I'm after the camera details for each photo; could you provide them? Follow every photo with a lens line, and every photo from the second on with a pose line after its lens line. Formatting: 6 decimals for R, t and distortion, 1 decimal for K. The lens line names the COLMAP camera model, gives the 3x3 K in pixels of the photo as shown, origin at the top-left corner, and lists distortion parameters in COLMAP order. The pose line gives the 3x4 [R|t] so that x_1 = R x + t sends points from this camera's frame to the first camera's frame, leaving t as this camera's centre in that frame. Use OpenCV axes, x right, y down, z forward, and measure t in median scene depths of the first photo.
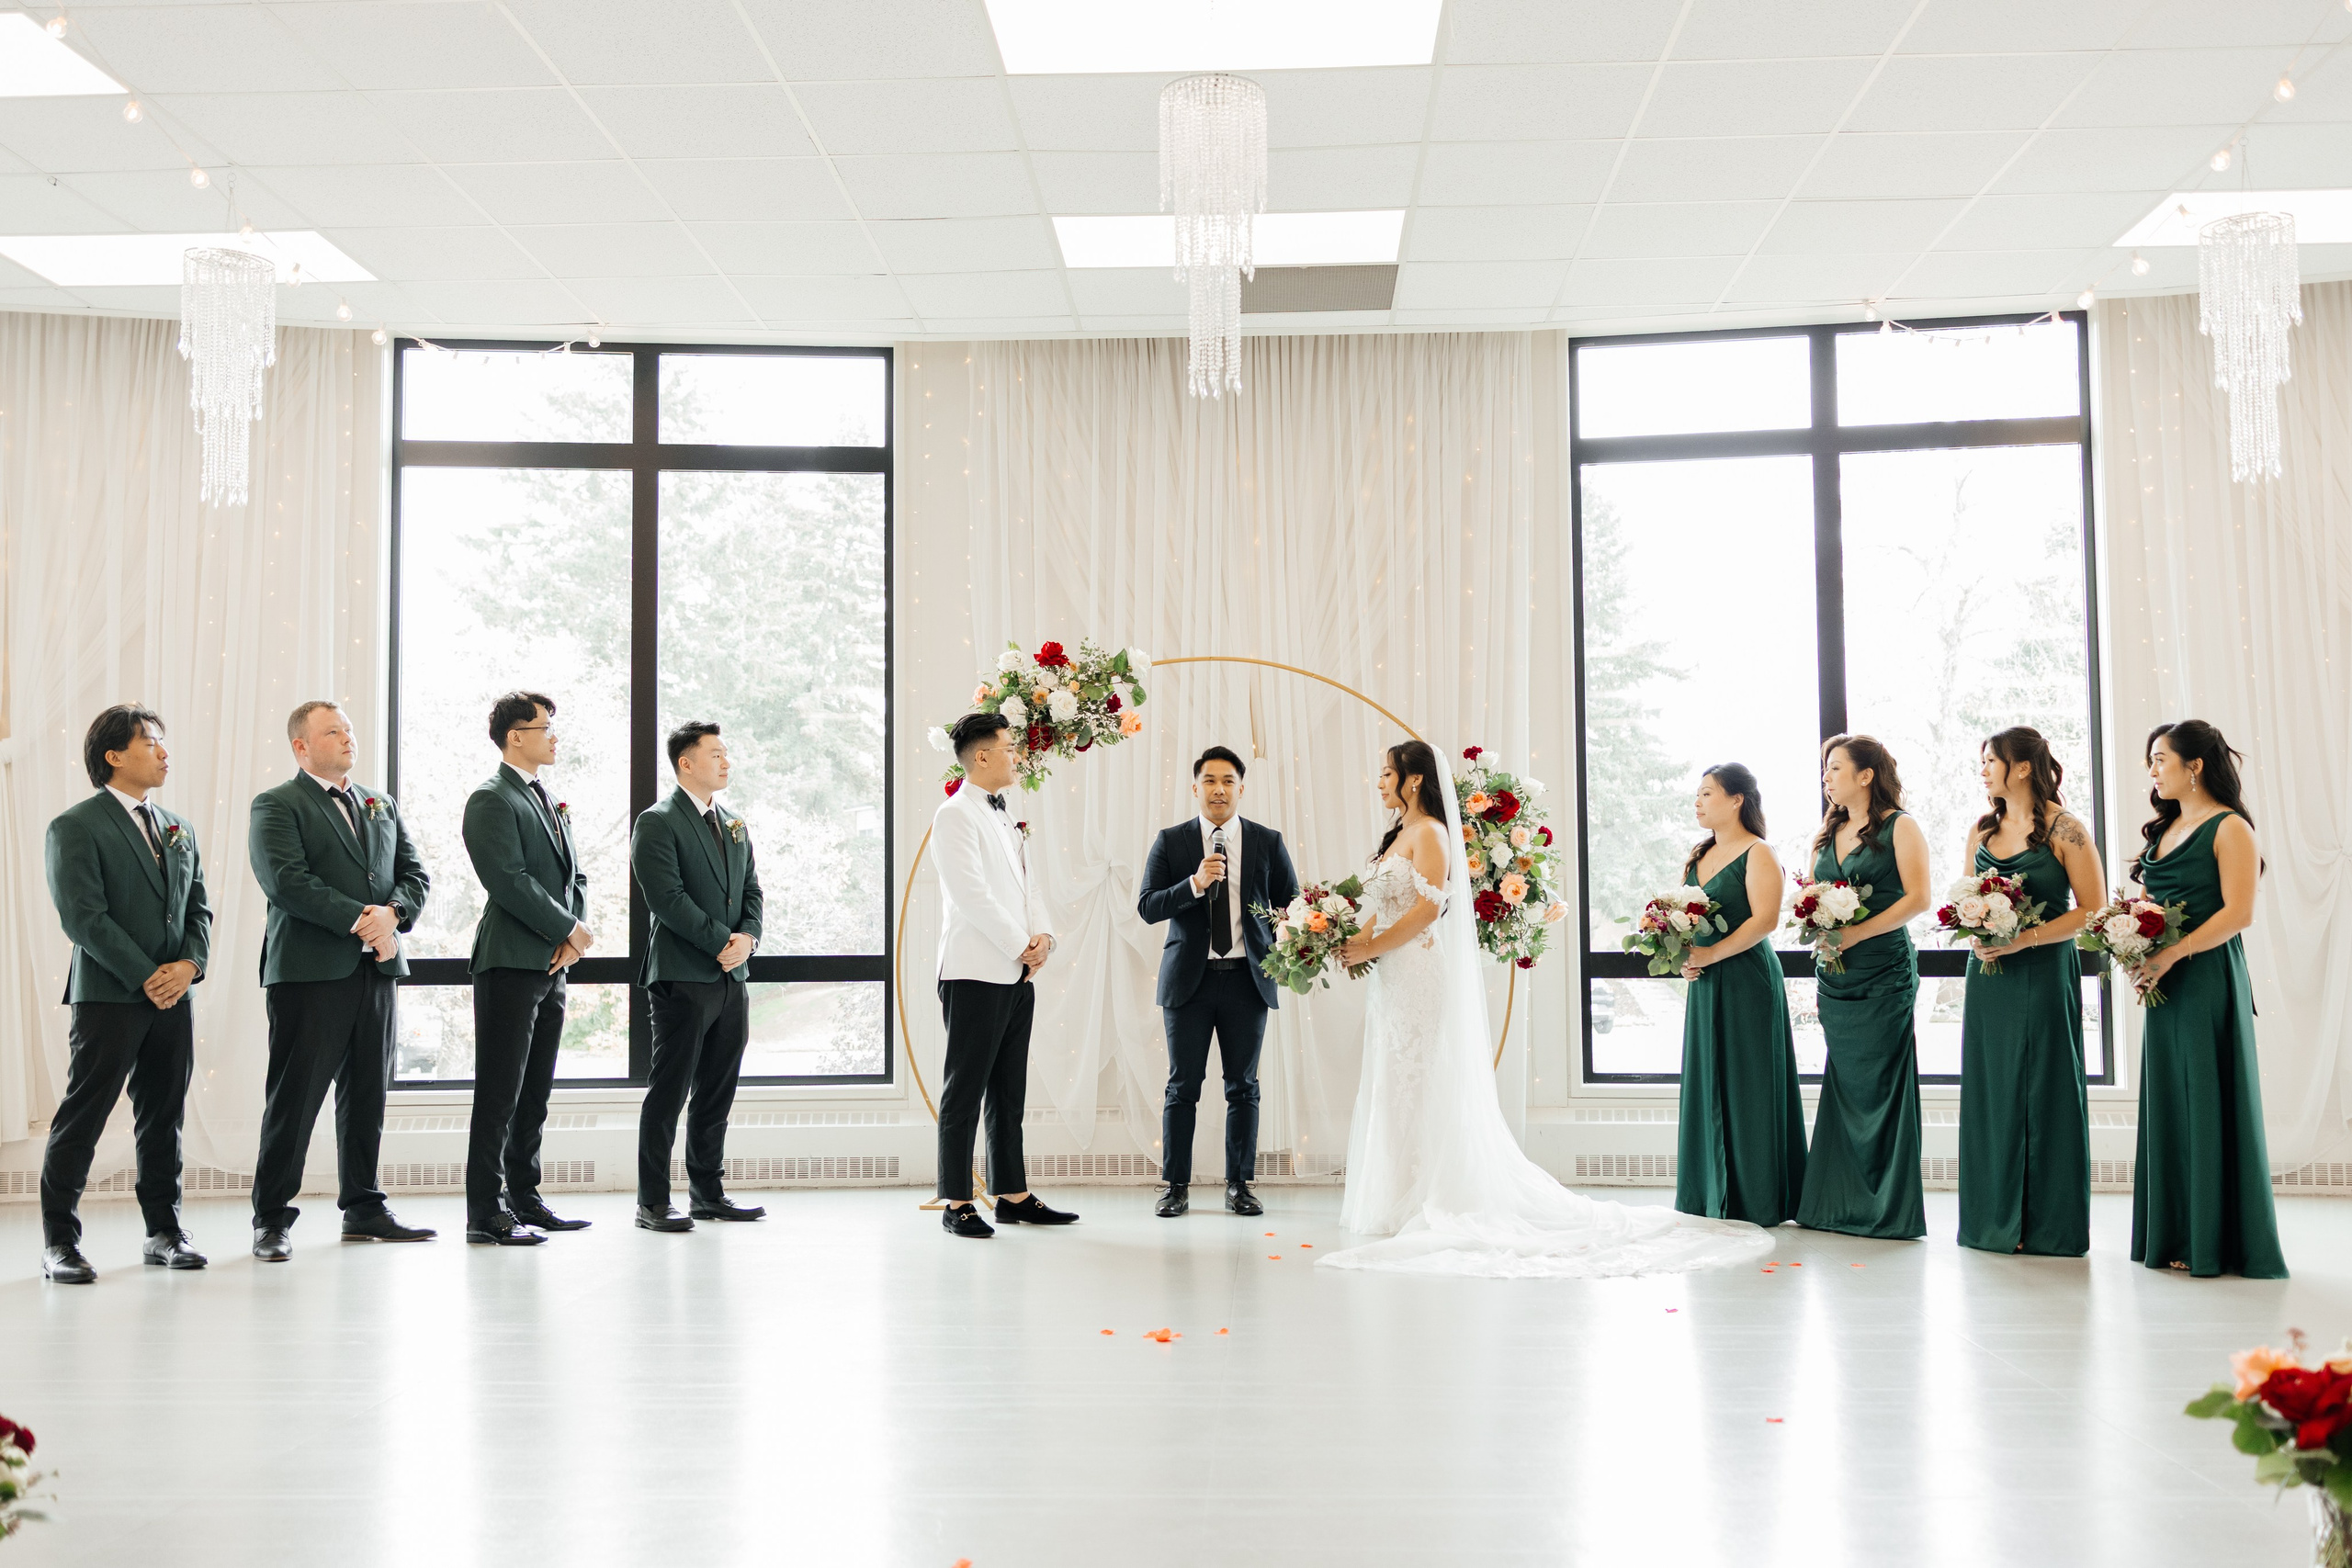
lens RADIAL K [[2328.3, 0, 1165.7], [0, 2328.3, 782.4], [0, 0, 1]] dist [-0.000760, 0.004877]
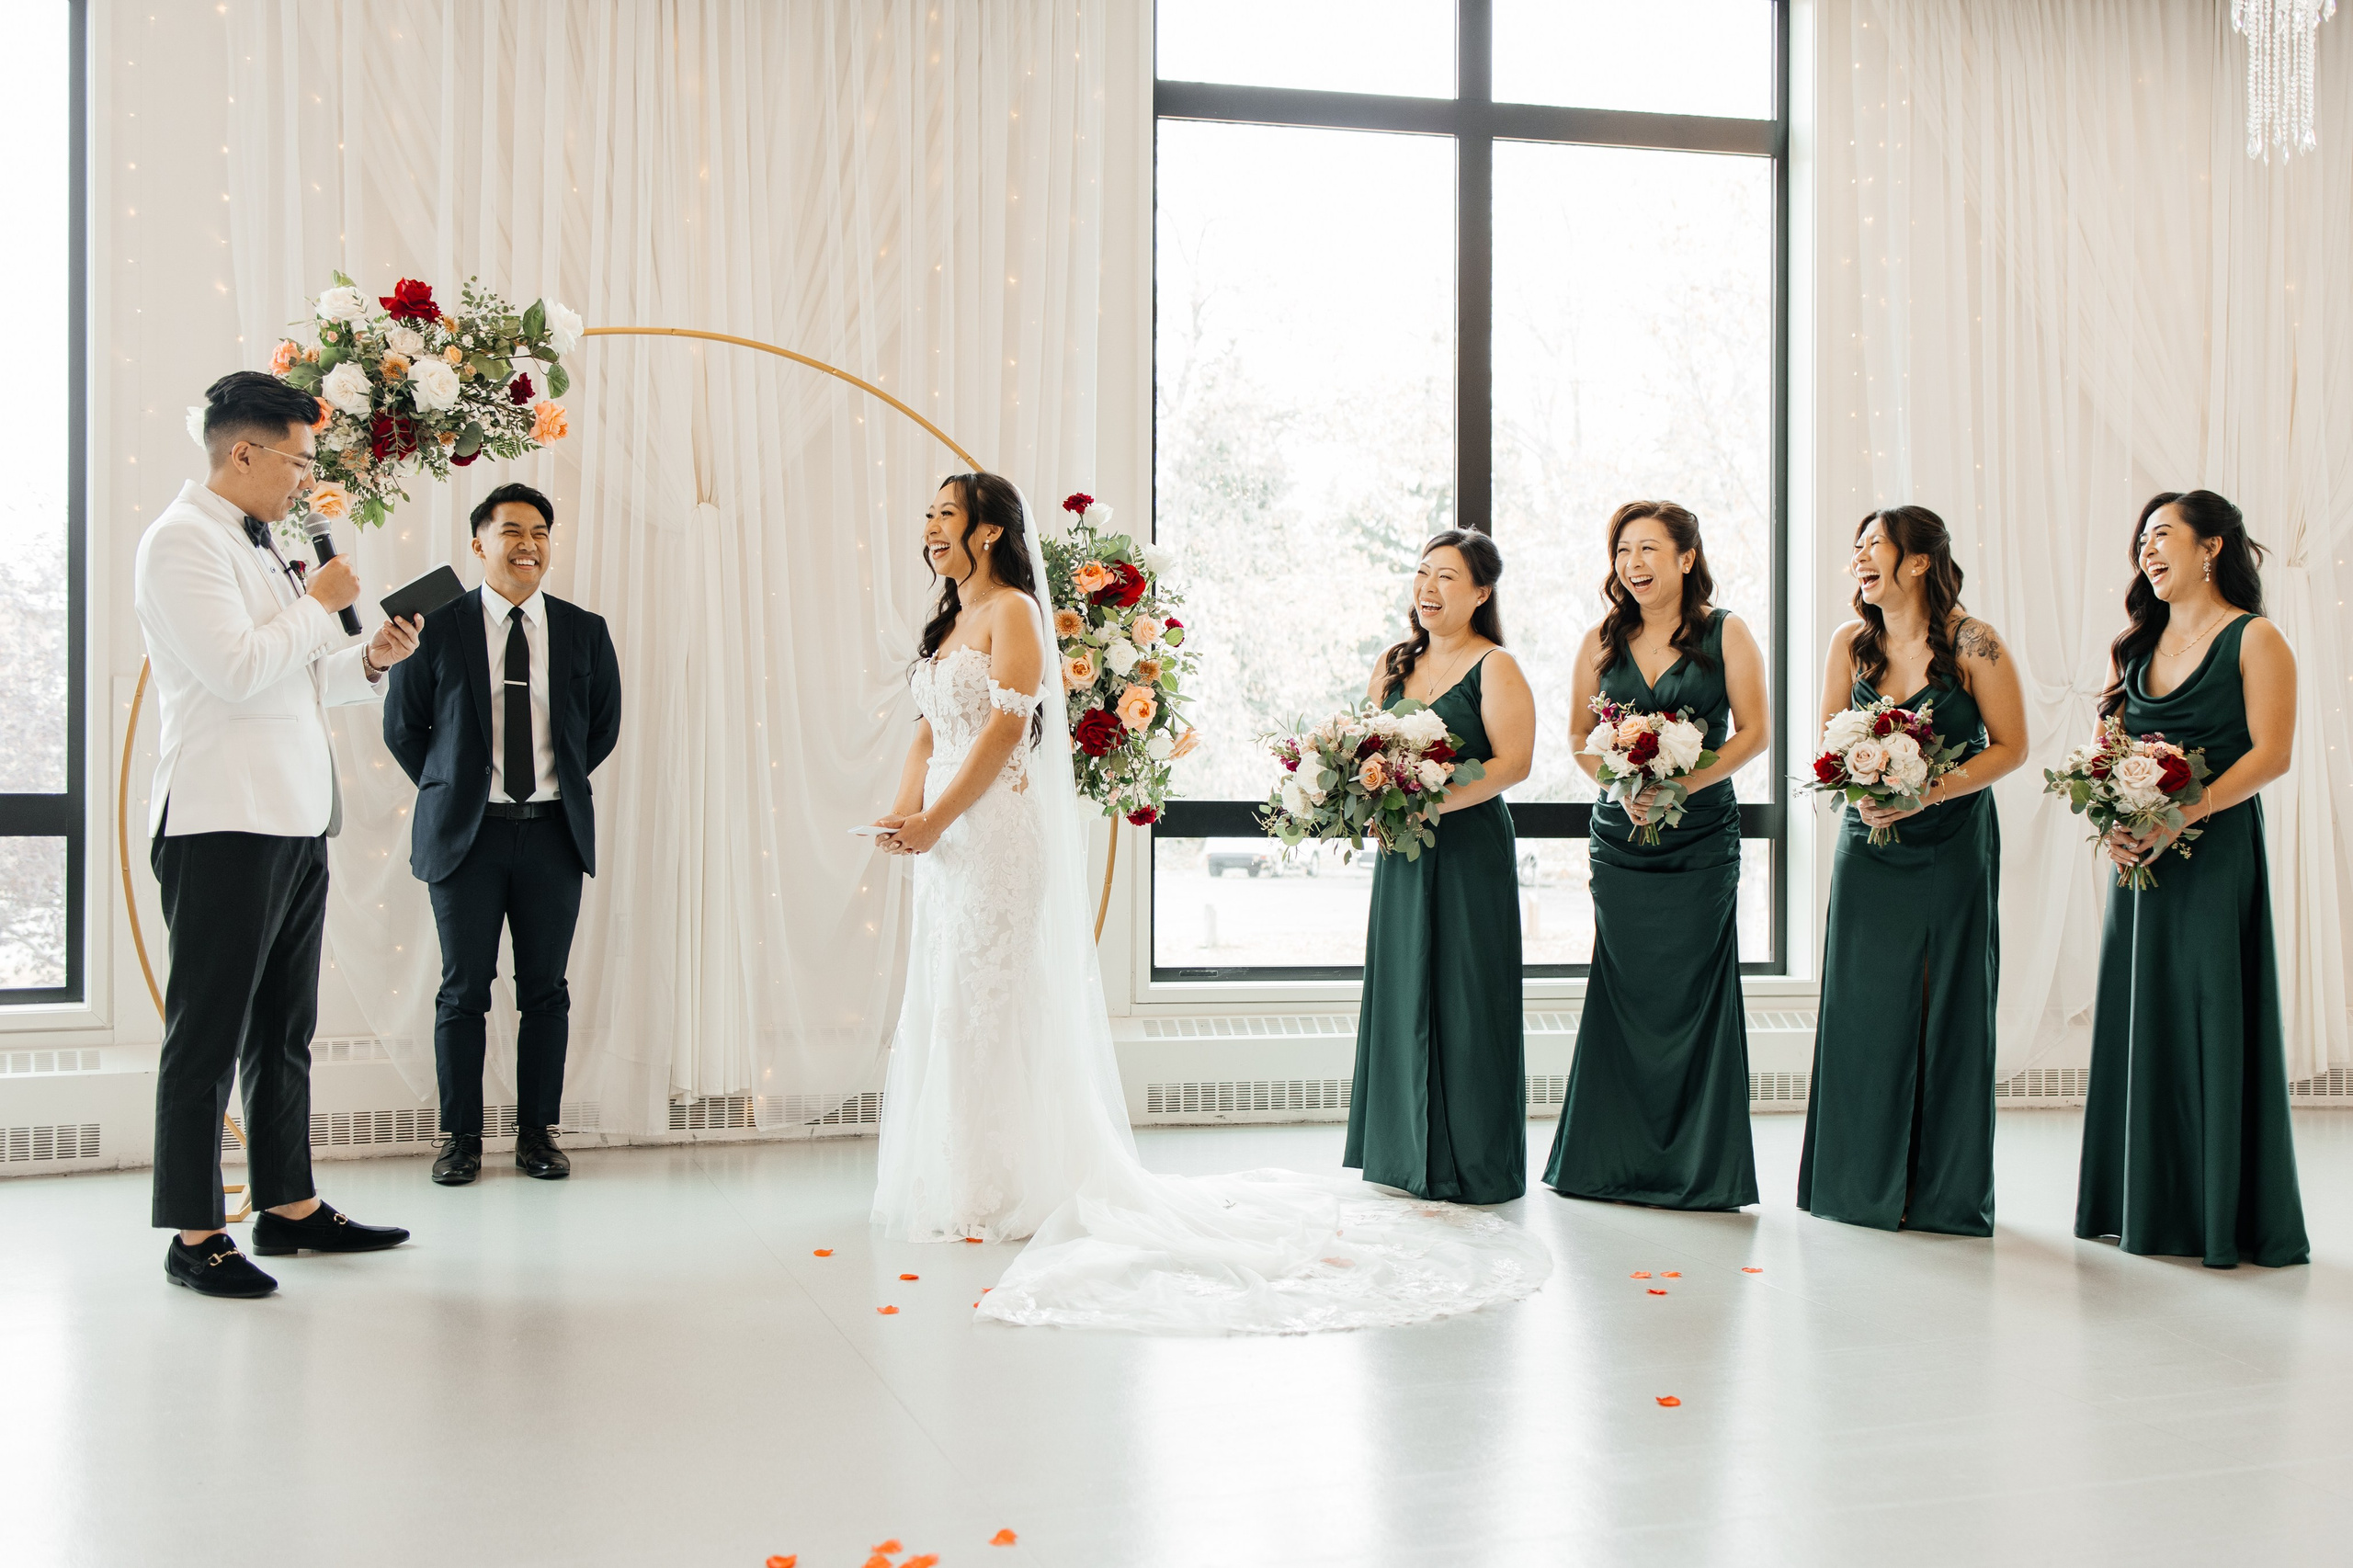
lens RADIAL K [[2404.8, 0, 1221.8], [0, 2404.8, 785.7], [0, 0, 1]] dist [0.004214, 0.004425]
pose [[0.924416, 0.012646, 0.381176, -0.091909], [-0.039059, 0.997334, 0.061639, 0.023976], [-0.379380, -0.071868, 0.922446, 0.340406]]
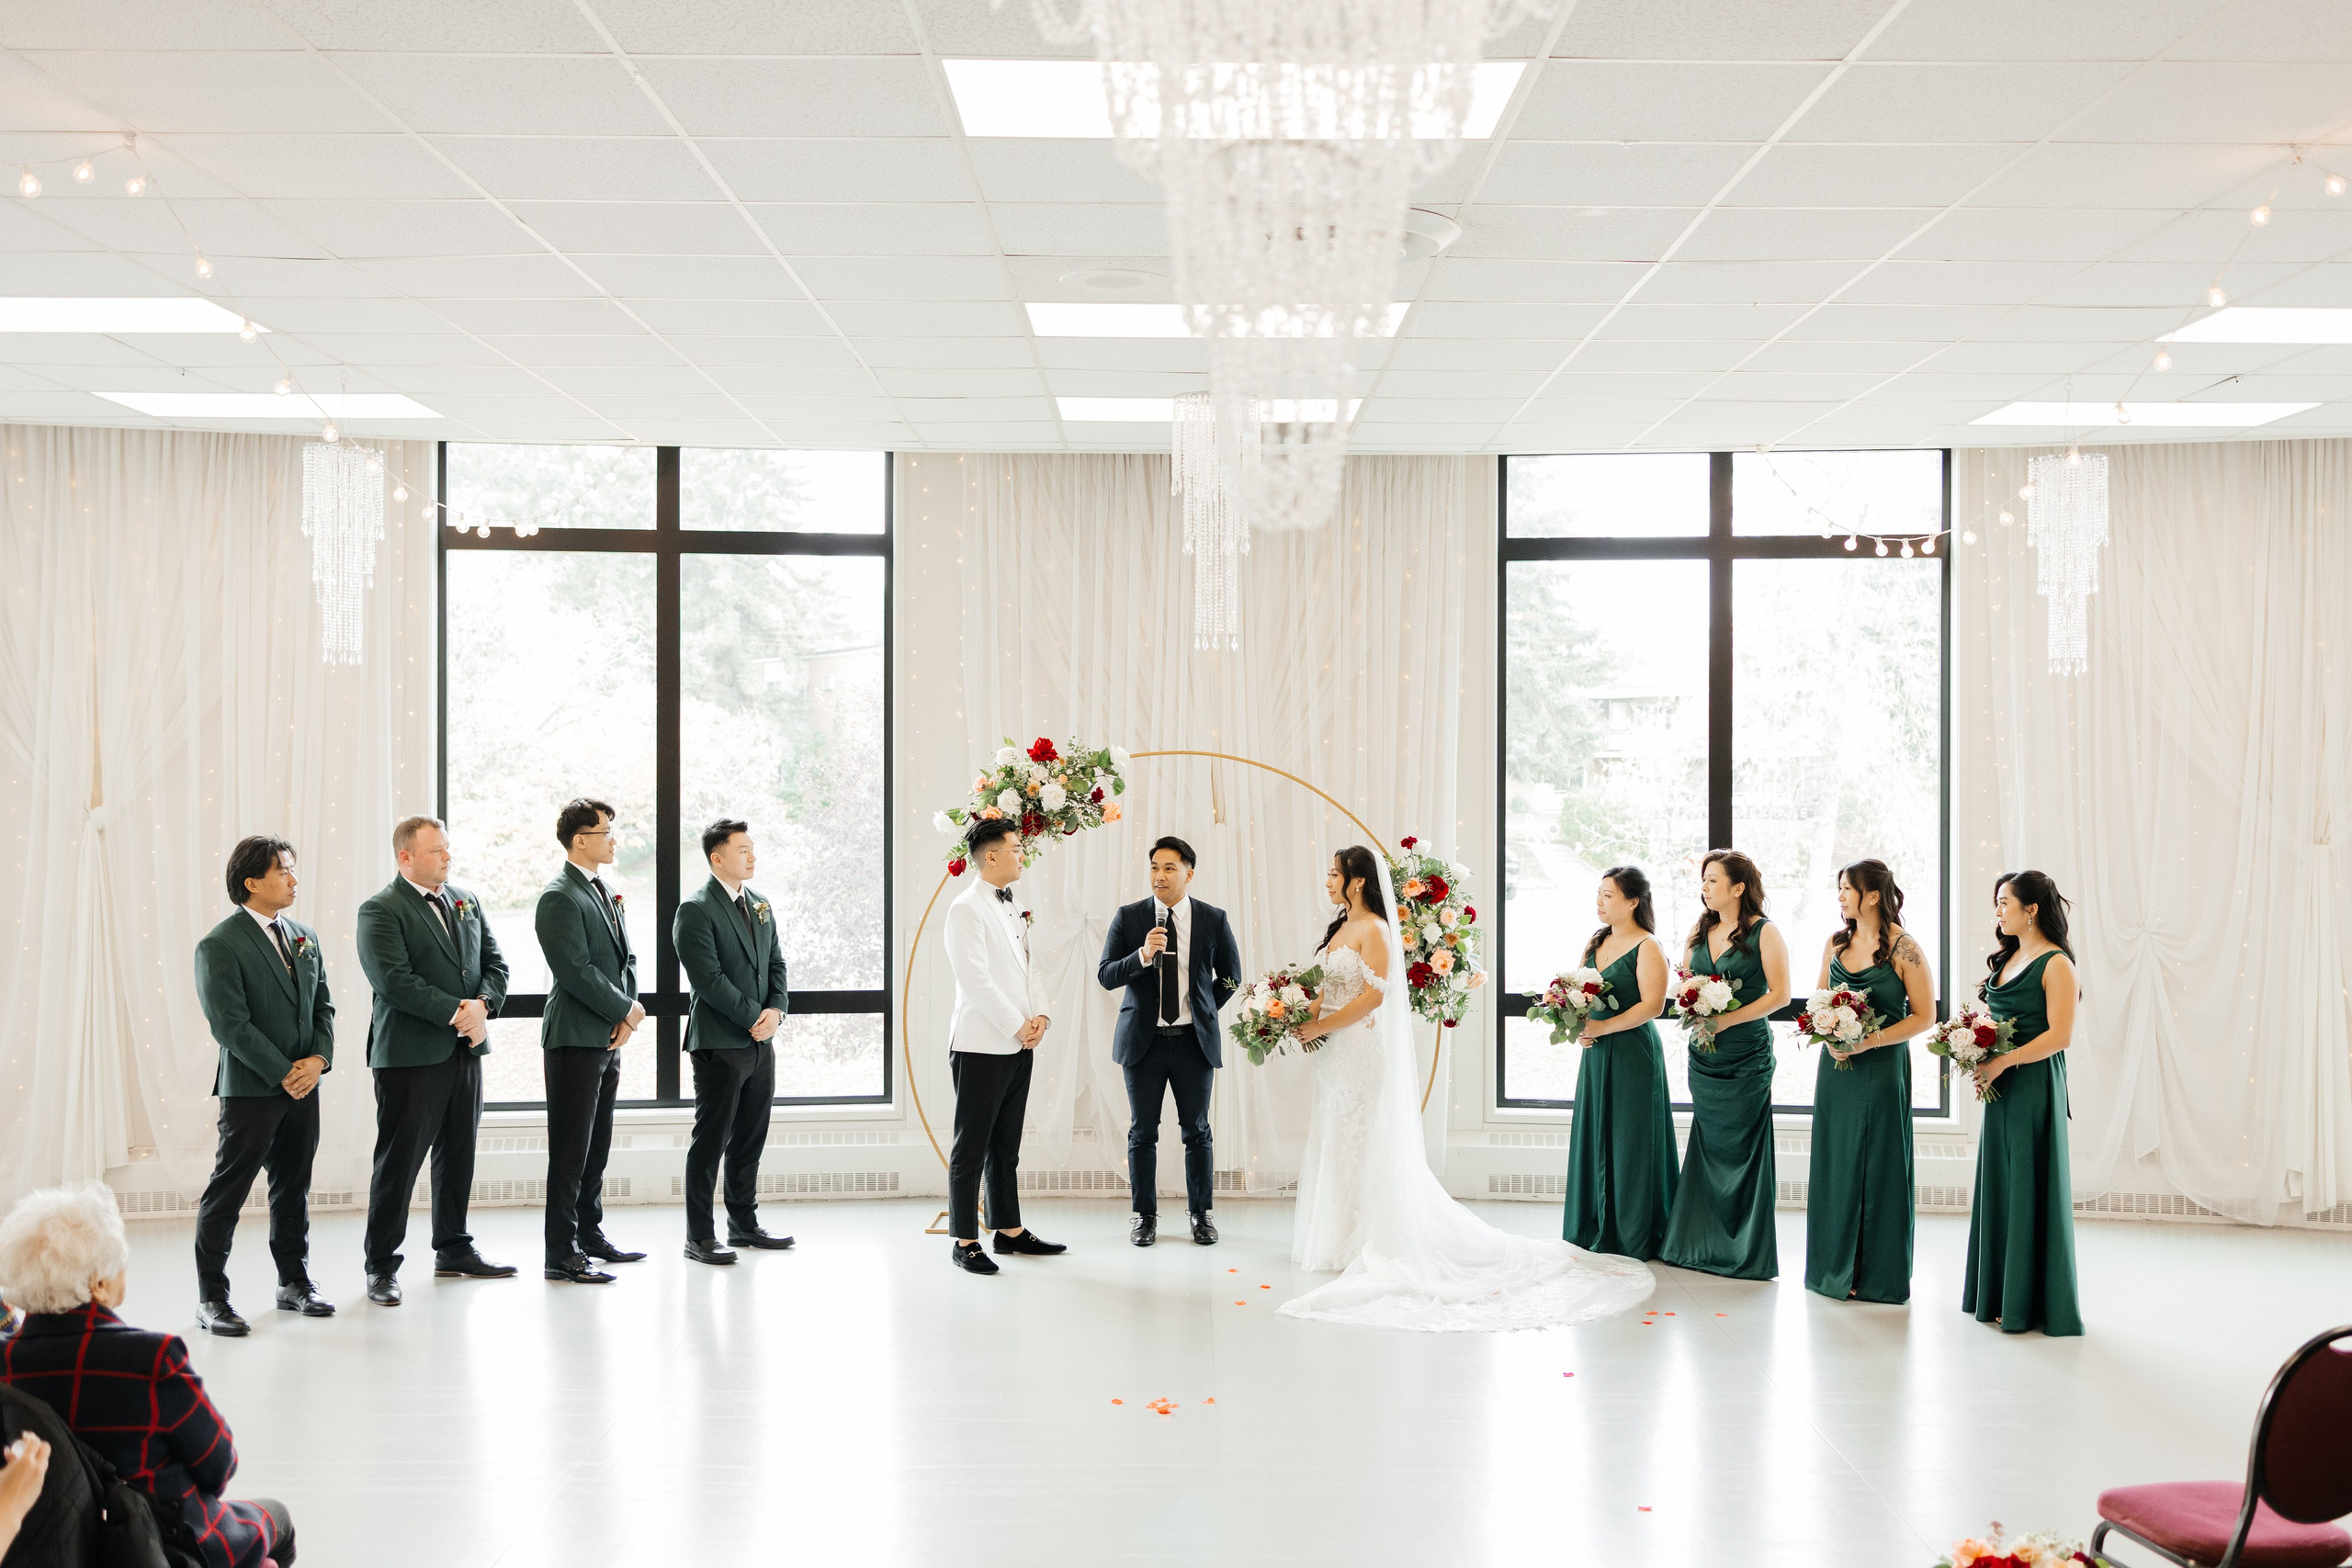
lens RADIAL K [[2353.8, 0, 1185.0], [0, 2353.8, 779.1], [0, 0, 1]] dist [-0.000152, -0.011586]
pose [[0.998748, 0.010037, 0.049011, -0.036110], [-0.013375, 0.997578, 0.068263, -0.121435], [-0.048207, -0.068833, 0.996463, -0.152761]]
